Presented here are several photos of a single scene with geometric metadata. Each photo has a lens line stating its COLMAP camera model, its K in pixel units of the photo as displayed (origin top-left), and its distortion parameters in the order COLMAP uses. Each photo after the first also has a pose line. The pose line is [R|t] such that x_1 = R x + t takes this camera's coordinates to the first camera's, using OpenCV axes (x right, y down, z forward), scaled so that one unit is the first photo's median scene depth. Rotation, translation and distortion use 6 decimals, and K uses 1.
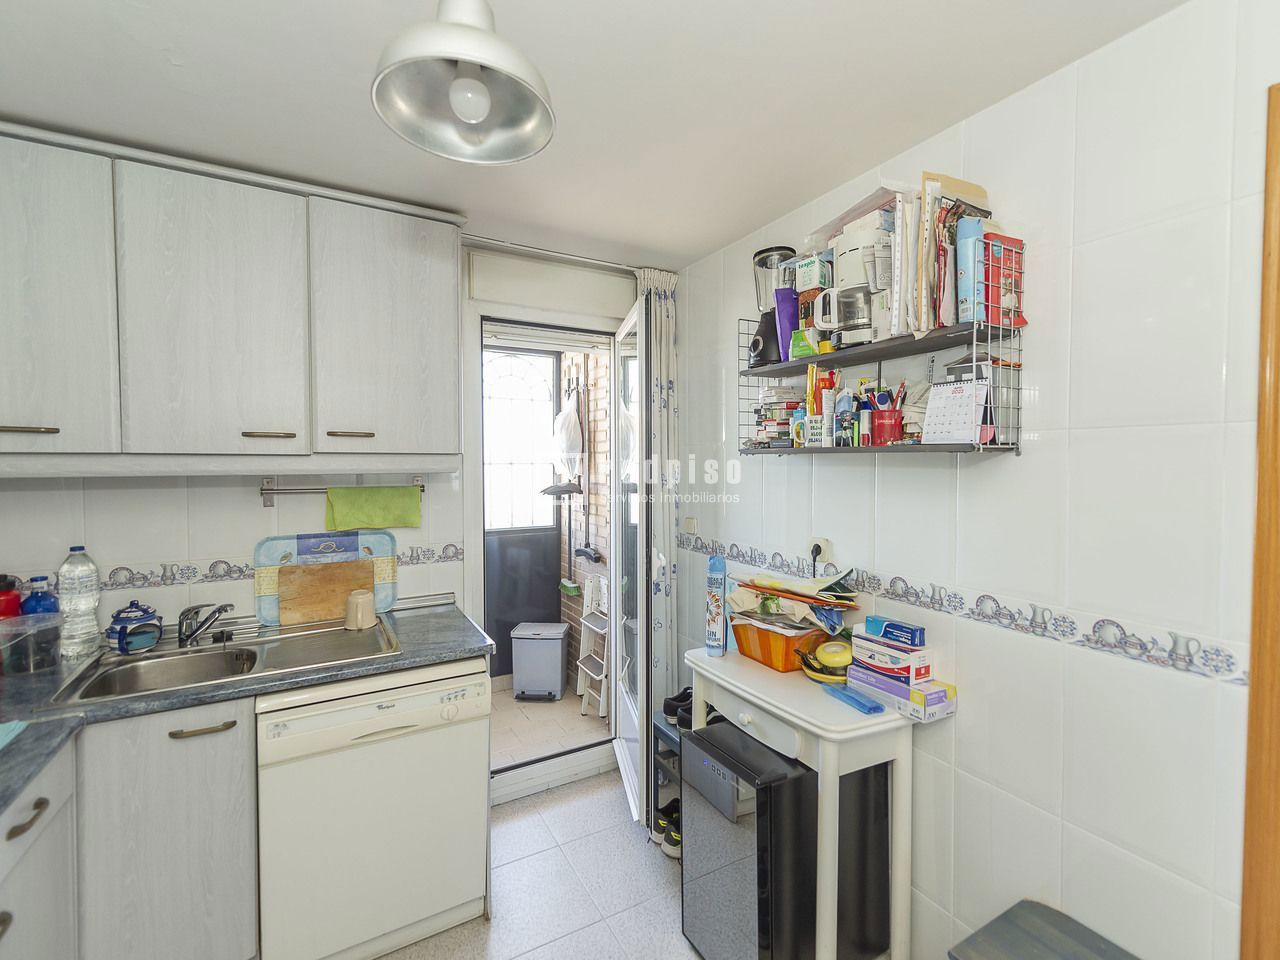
lens RADIAL K [[574.9, 0, 642.5], [0, 574.9, 476.3], [0, 0, 1]] dist [0.002948, -0.000638]
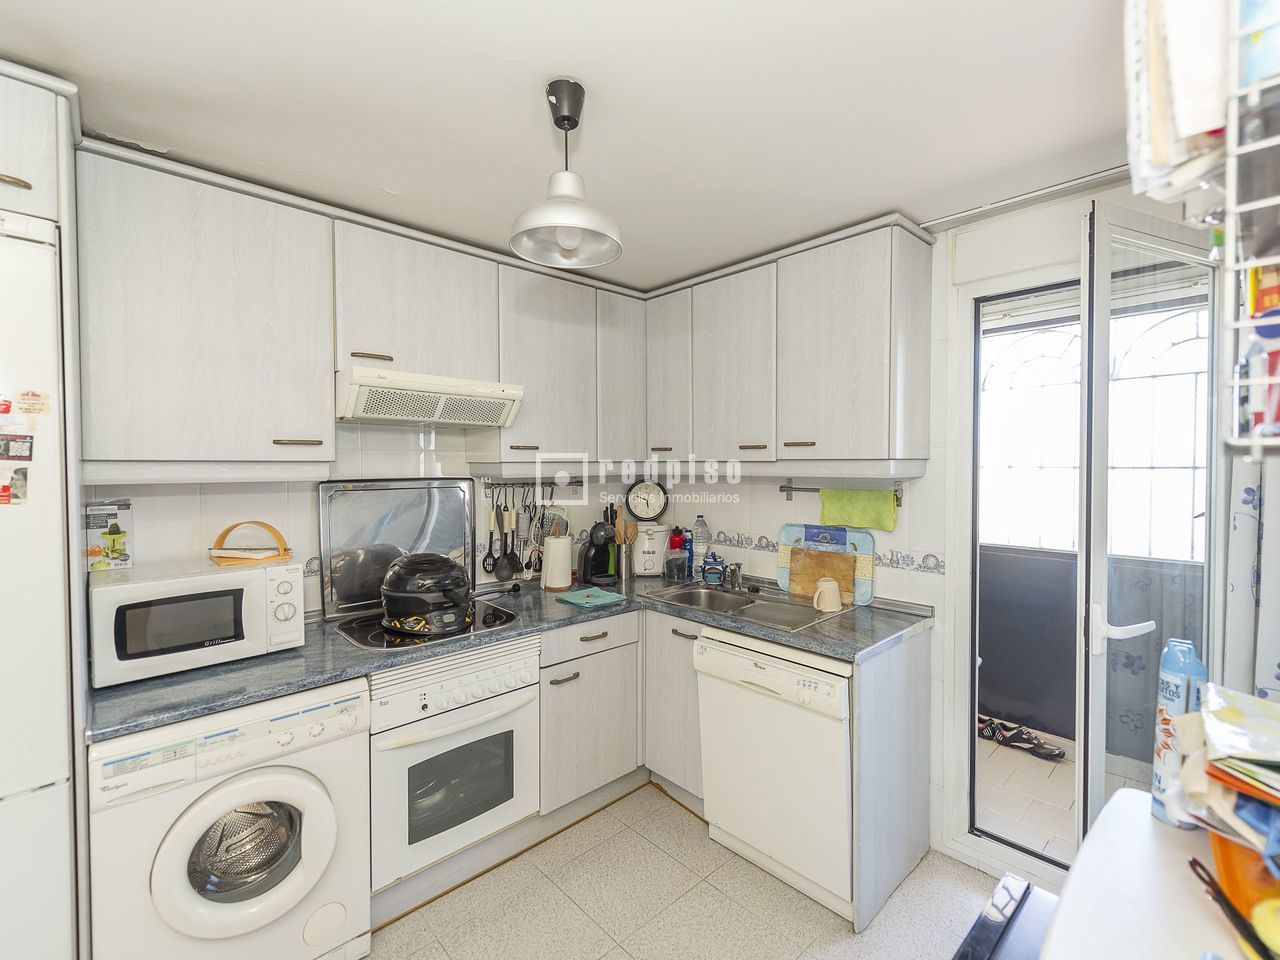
lens RADIAL K [[574.9, 0, 637.8], [0, 574.9, 476.1], [0, 0, 1]] dist [0.002948, -0.000638]
pose [[0.215799, 0.023037, -0.976166, 0.537036], [-0.022717, 0.999570, 0.018568, -0.018234], [0.976174, 0.018168, 0.216229, 0.368390]]
